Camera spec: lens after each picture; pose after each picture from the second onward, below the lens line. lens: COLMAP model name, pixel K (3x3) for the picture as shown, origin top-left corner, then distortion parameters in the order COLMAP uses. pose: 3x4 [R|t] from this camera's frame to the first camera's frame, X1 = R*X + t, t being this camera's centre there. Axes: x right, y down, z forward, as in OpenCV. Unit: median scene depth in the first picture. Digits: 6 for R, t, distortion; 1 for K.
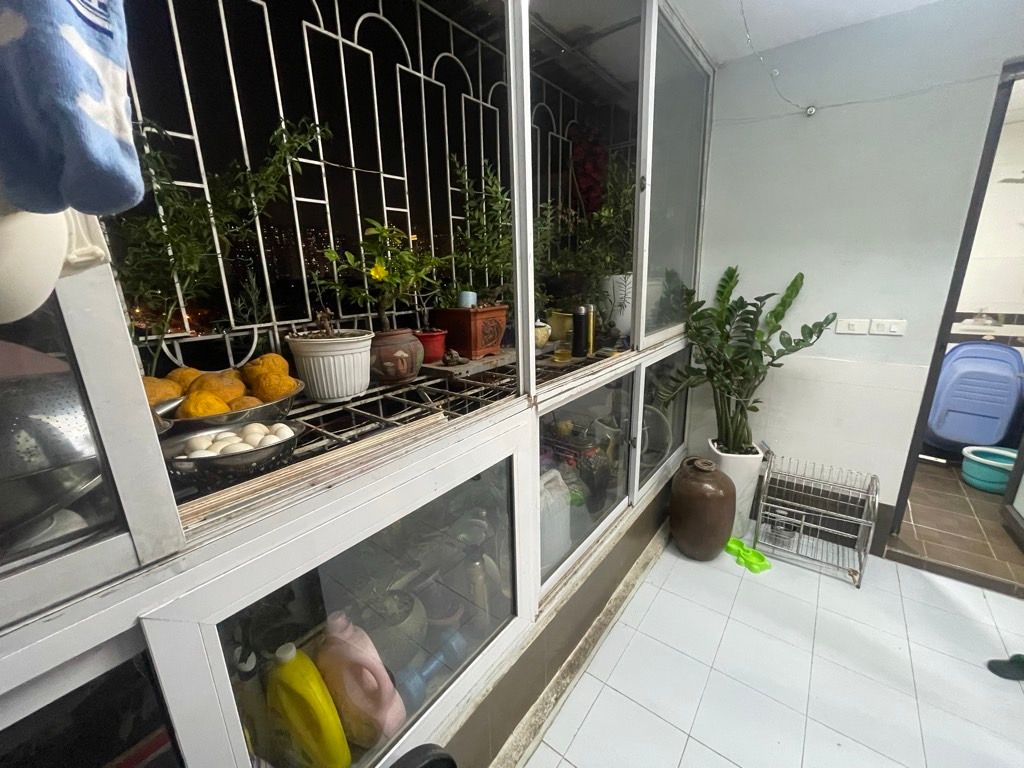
lens RADIAL K [[412.5, 0, 513.8], [0, 412.5, 383.7], [0, 0, 1]] dist [-0.001104, -0.000264]
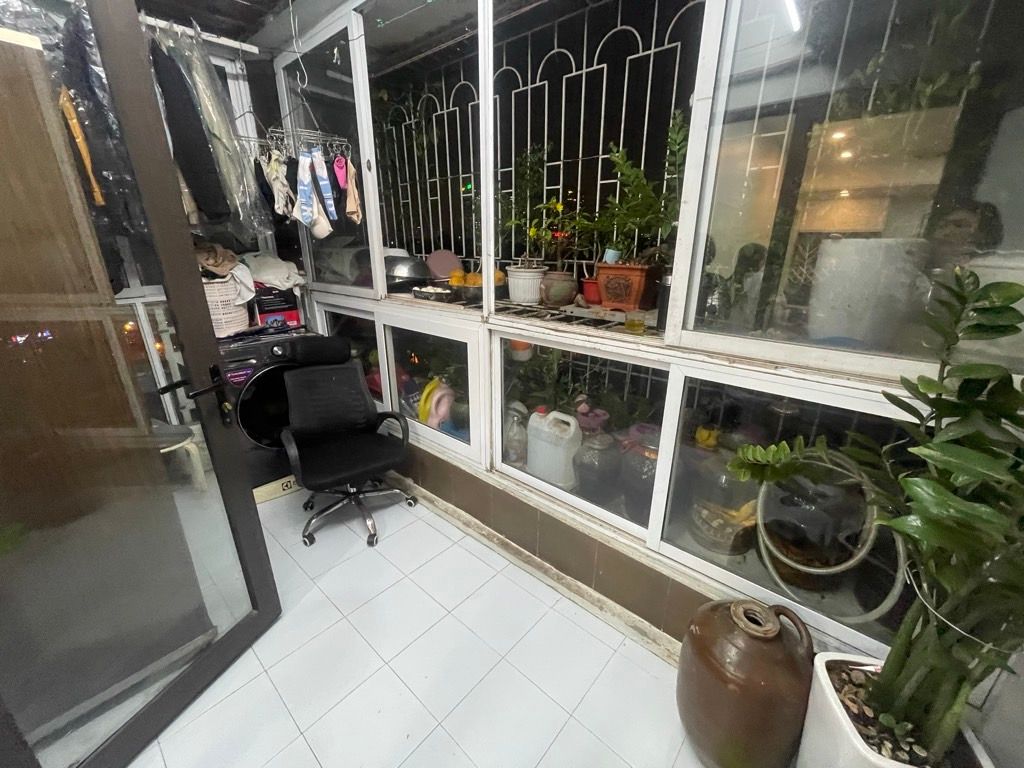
lens RADIAL K [[412.5, 0, 513.8], [0, 412.5, 383.7], [0, 0, 1]] dist [-0.001104, -0.000264]
pose [[-0.058027, 0.349604, -0.935099, 0.897553], [-0.247026, 0.902520, 0.352753, -0.177970], [0.967270, 0.251463, 0.033991, 0.651138]]
